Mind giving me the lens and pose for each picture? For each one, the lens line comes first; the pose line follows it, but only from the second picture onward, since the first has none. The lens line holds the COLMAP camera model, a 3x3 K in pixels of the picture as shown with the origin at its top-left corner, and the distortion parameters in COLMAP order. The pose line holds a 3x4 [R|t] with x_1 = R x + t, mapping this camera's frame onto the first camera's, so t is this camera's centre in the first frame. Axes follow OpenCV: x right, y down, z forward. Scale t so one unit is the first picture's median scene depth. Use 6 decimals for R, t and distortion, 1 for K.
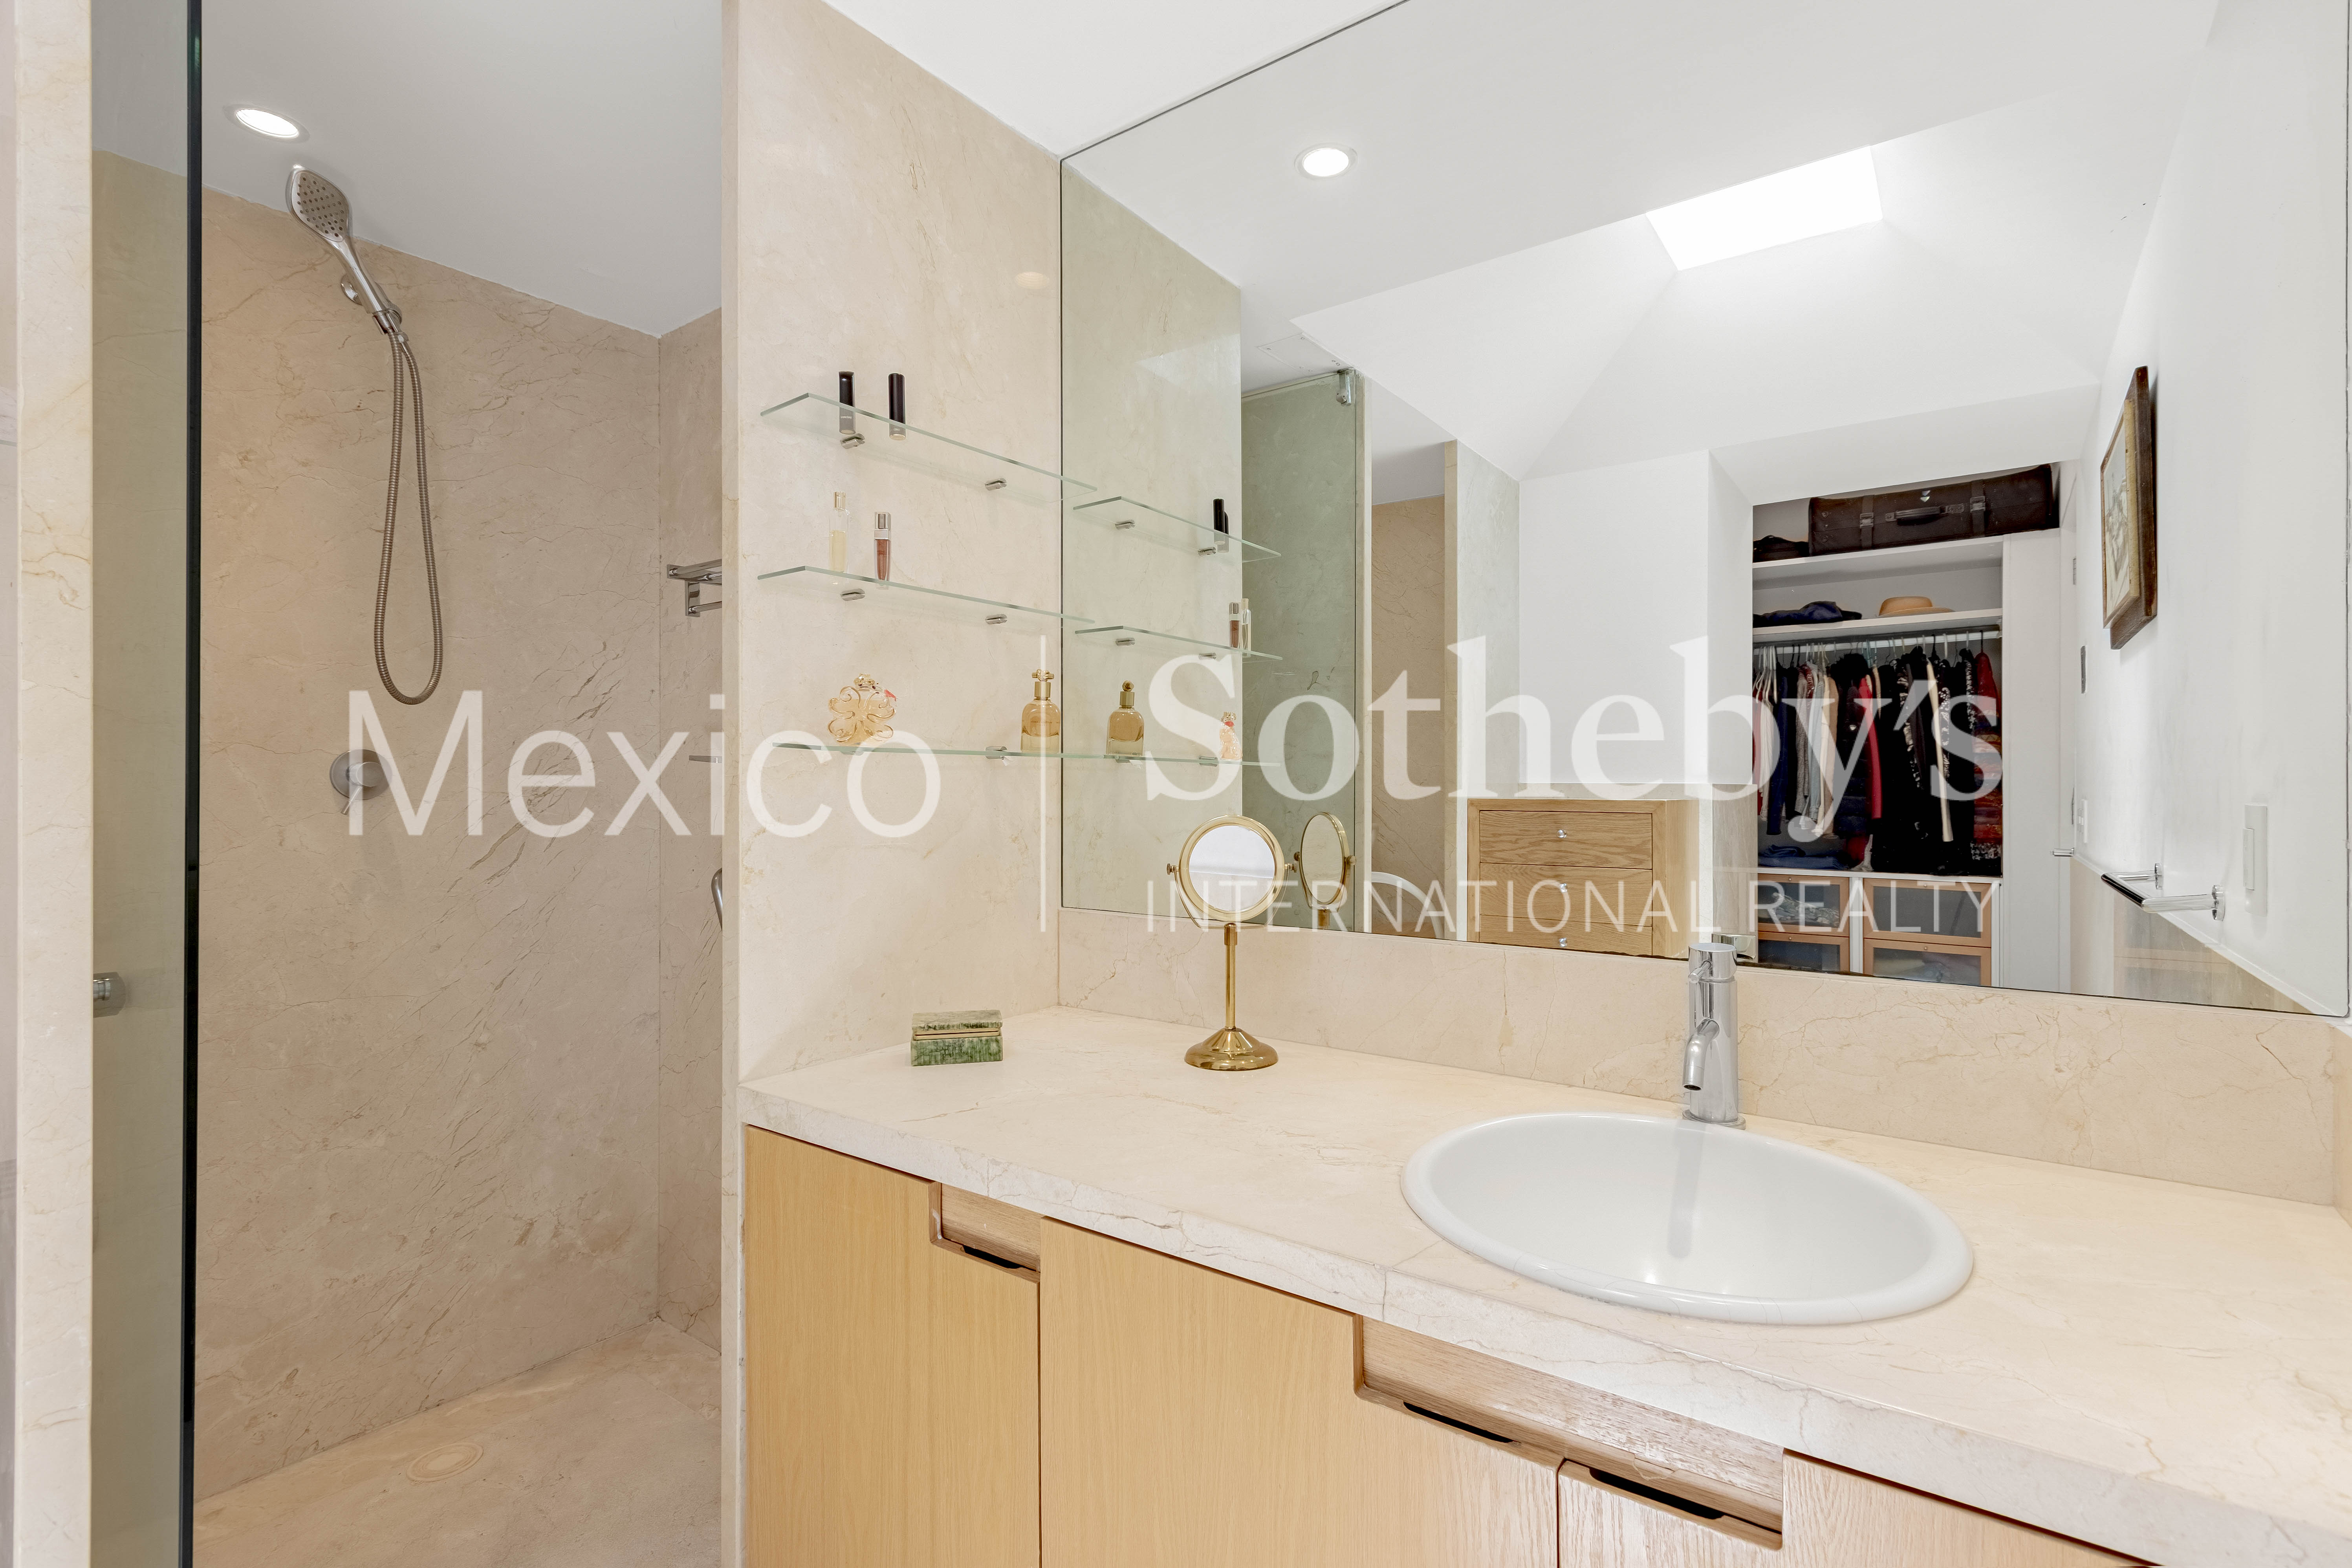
lens RADIAL K [[1090.2, 0, 1185.2], [0, 1090.2, 798.3], [0, 0, 1]] dist [0.001447, -0.001778]
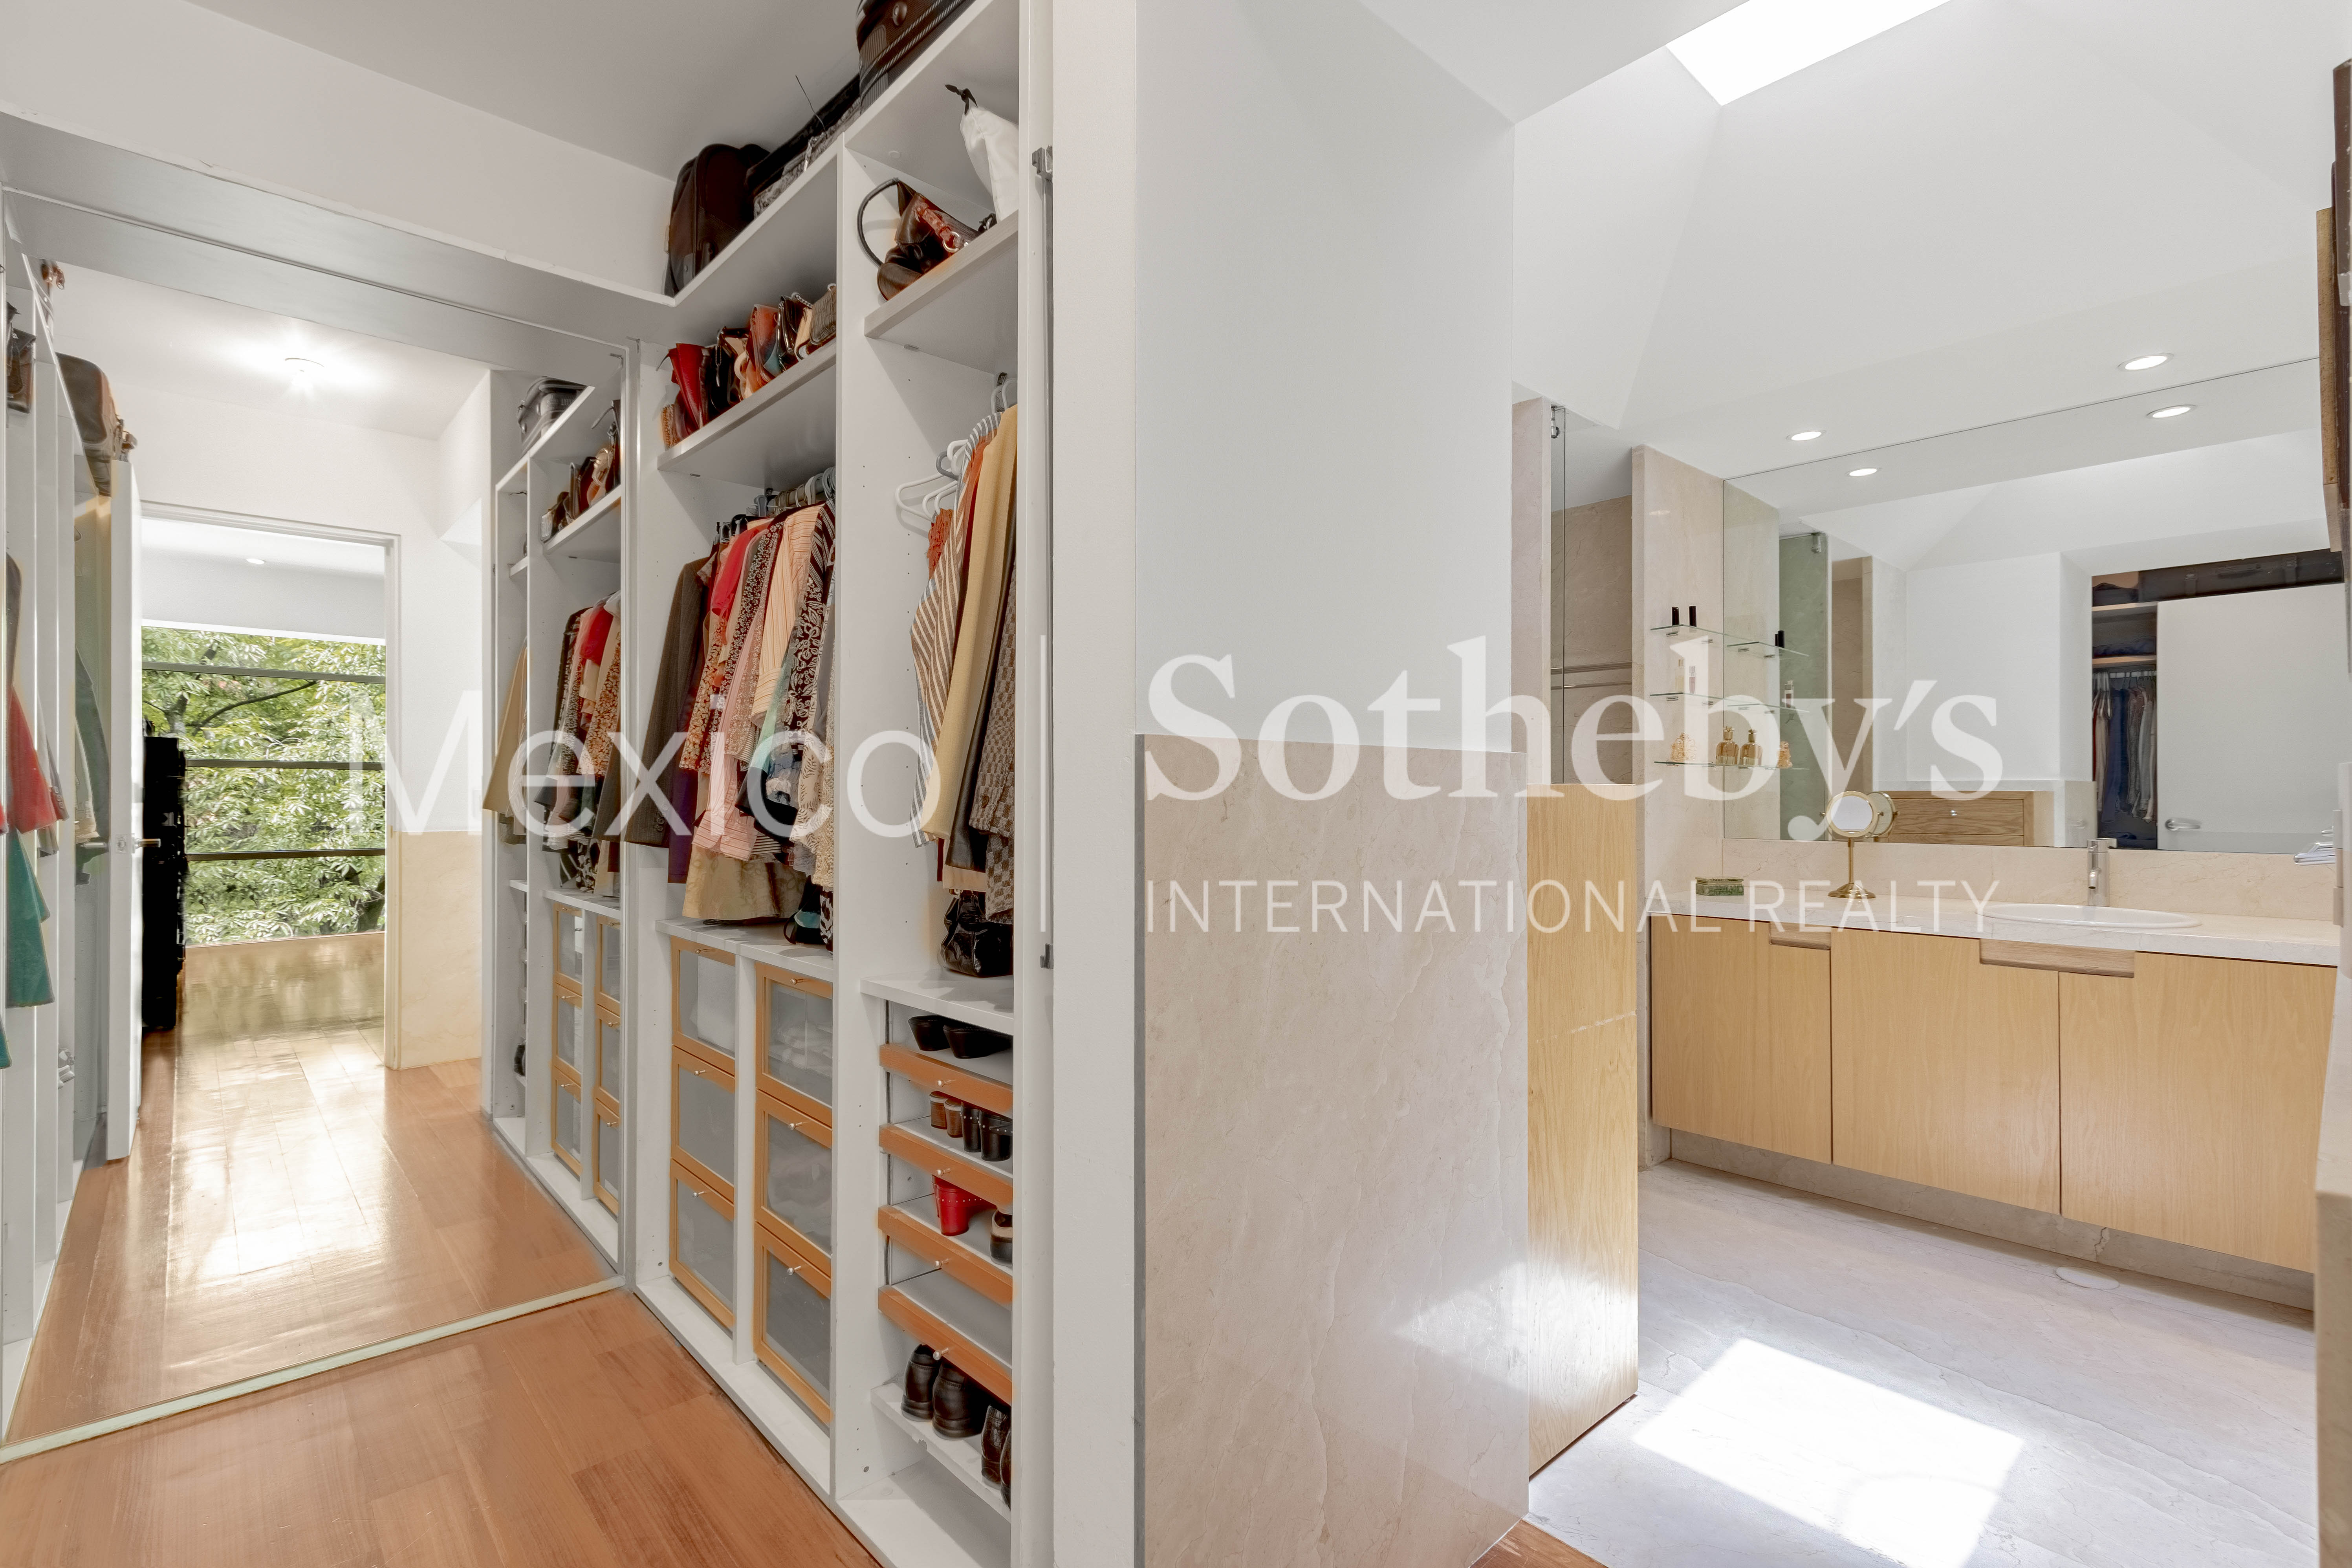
lens RADIAL K [[1090.2, 0, 1183.3], [0, 1090.2, 780.4], [0, 0, 1]] dist [0.001447, -0.001778]
pose [[0.978582, -0.009704, -0.205627, -0.403074], [0.004813, 0.999694, -0.024276, 0.020358], [0.205800, 0.022766, 0.978329, -0.721391]]
